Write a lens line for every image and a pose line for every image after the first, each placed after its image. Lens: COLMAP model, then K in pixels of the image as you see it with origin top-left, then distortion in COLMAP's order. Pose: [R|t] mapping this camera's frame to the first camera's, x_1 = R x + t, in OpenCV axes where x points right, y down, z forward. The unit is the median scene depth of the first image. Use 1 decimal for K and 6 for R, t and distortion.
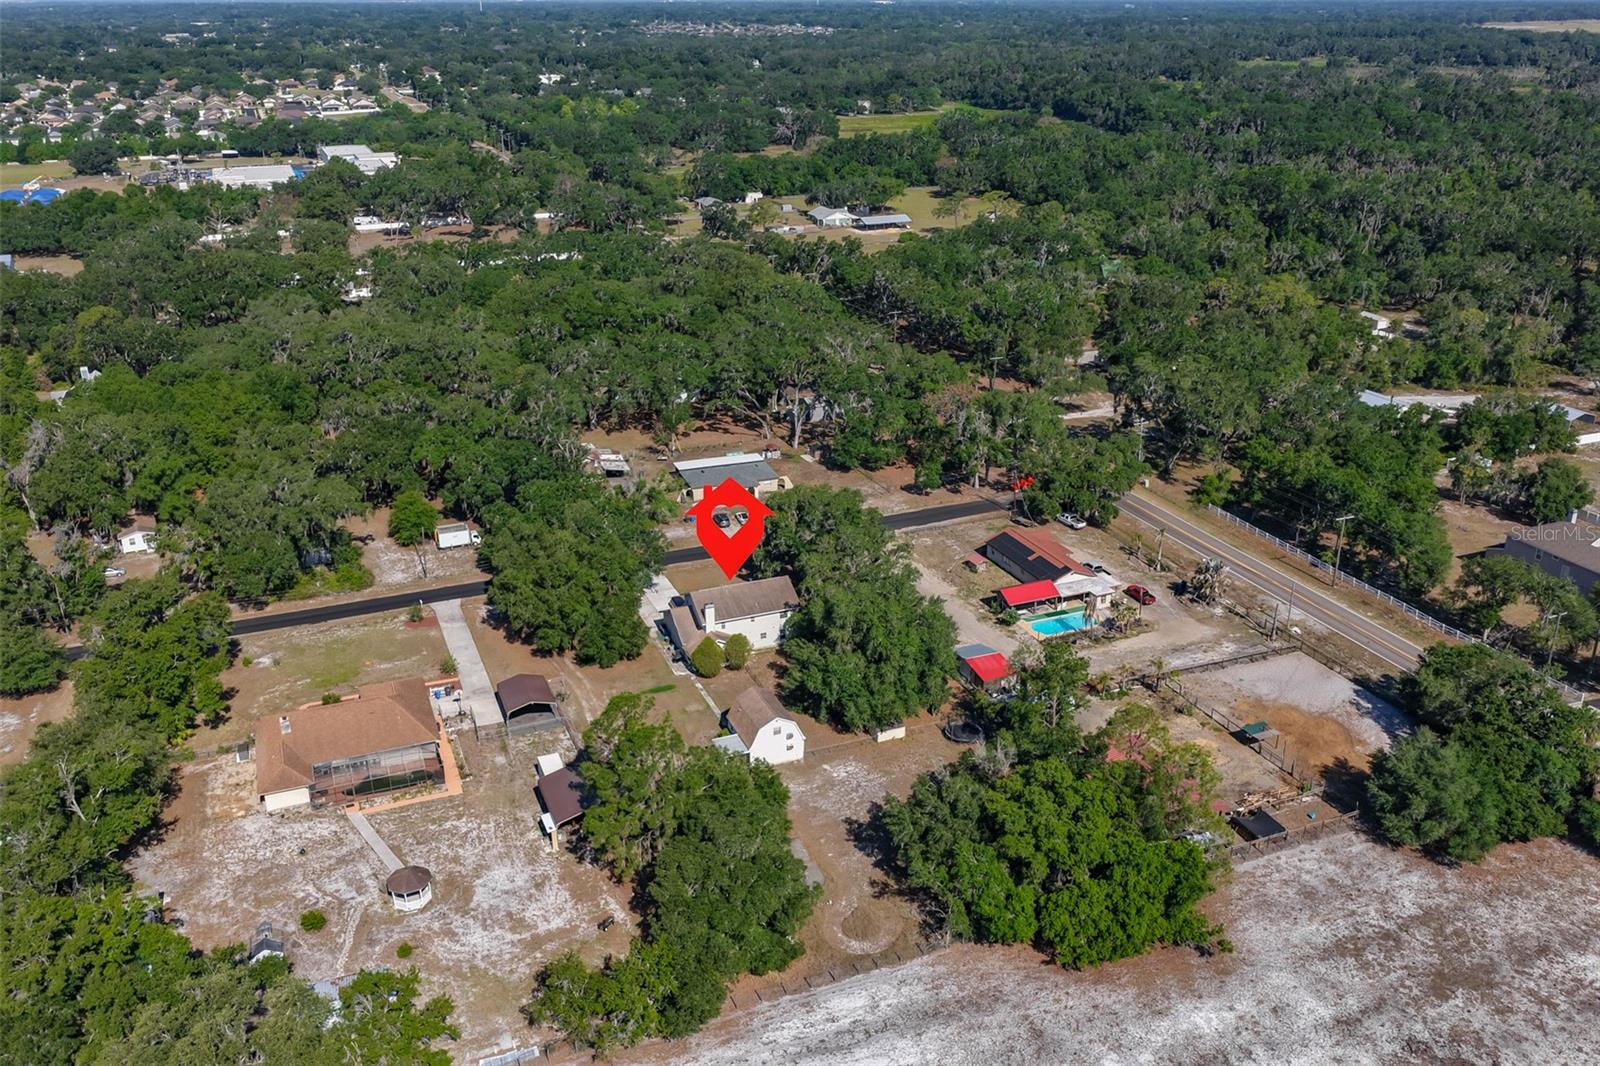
lens RADIAL K [[1325.7, 0, 803.8], [0, 1325.7, 536.3], [0, 0, 1]] dist [-0.014578, 0.037786]
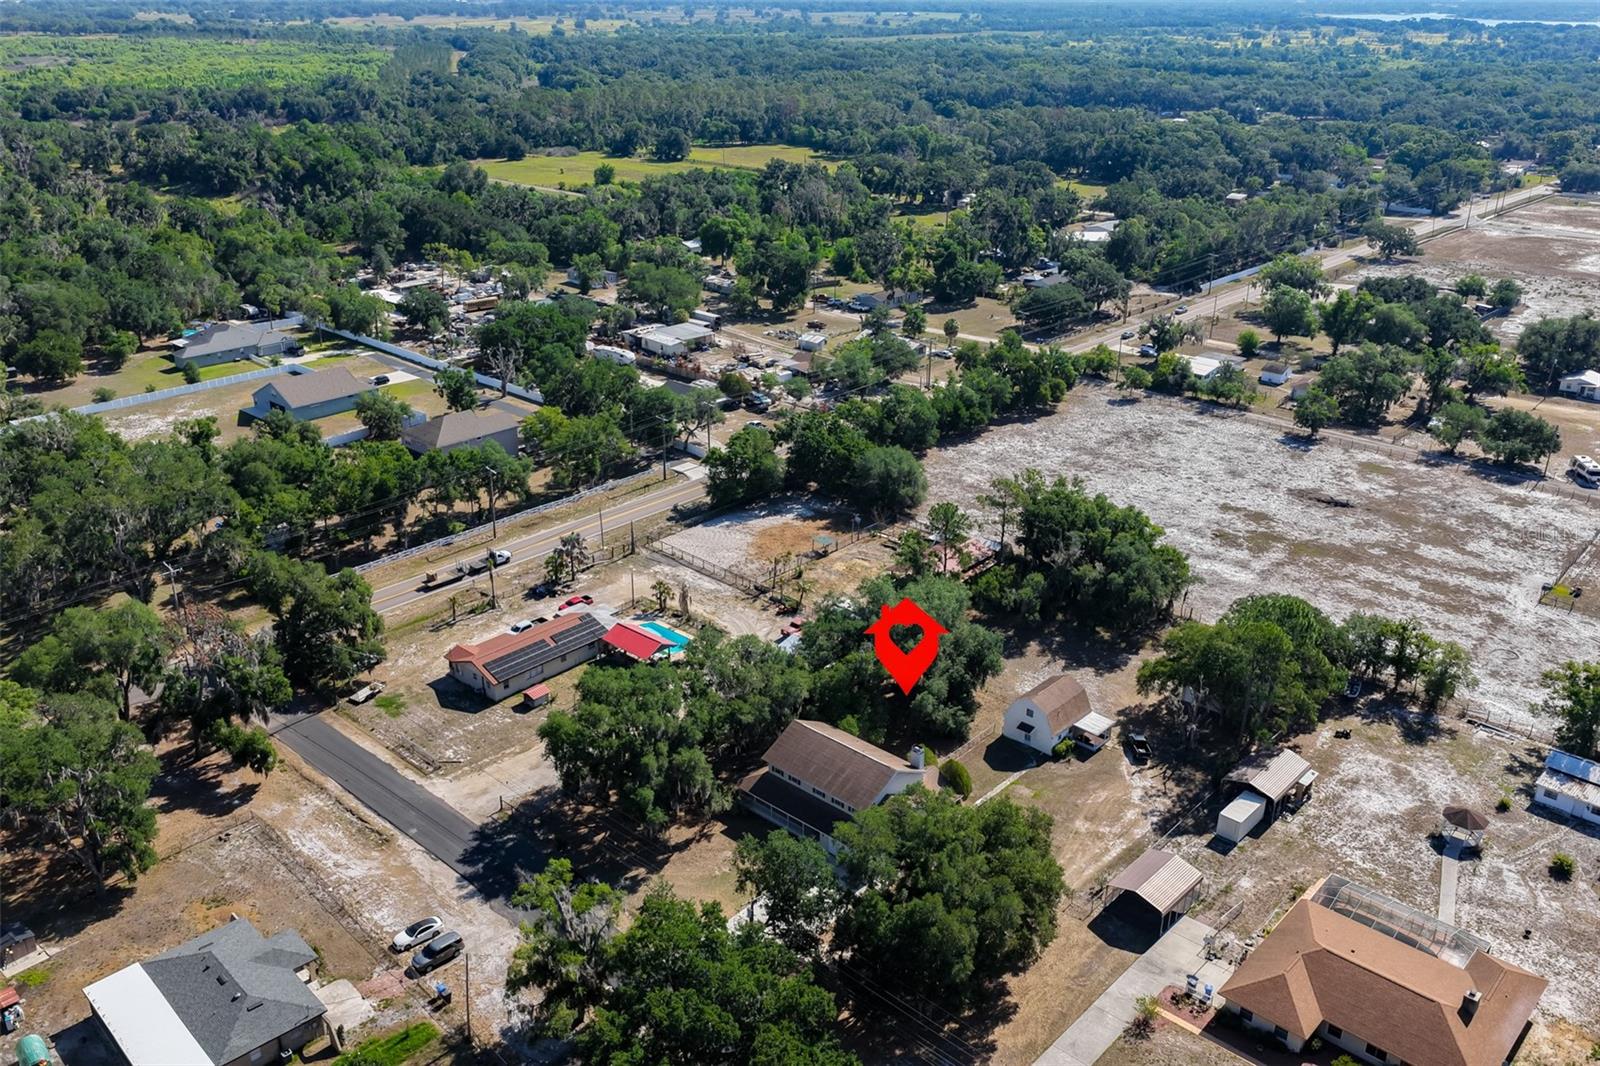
lens RADIAL K [[1325.7, 0, 803.8], [0, 1325.7, 536.3], [0, 0, 1]] dist [-0.014578, 0.037786]
pose [[-0.428035, -0.351402, 0.832648, -0.555583], [0.337485, 0.792518, 0.507956, -0.399200], [-0.838385, 0.498429, -0.220633, 0.998407]]
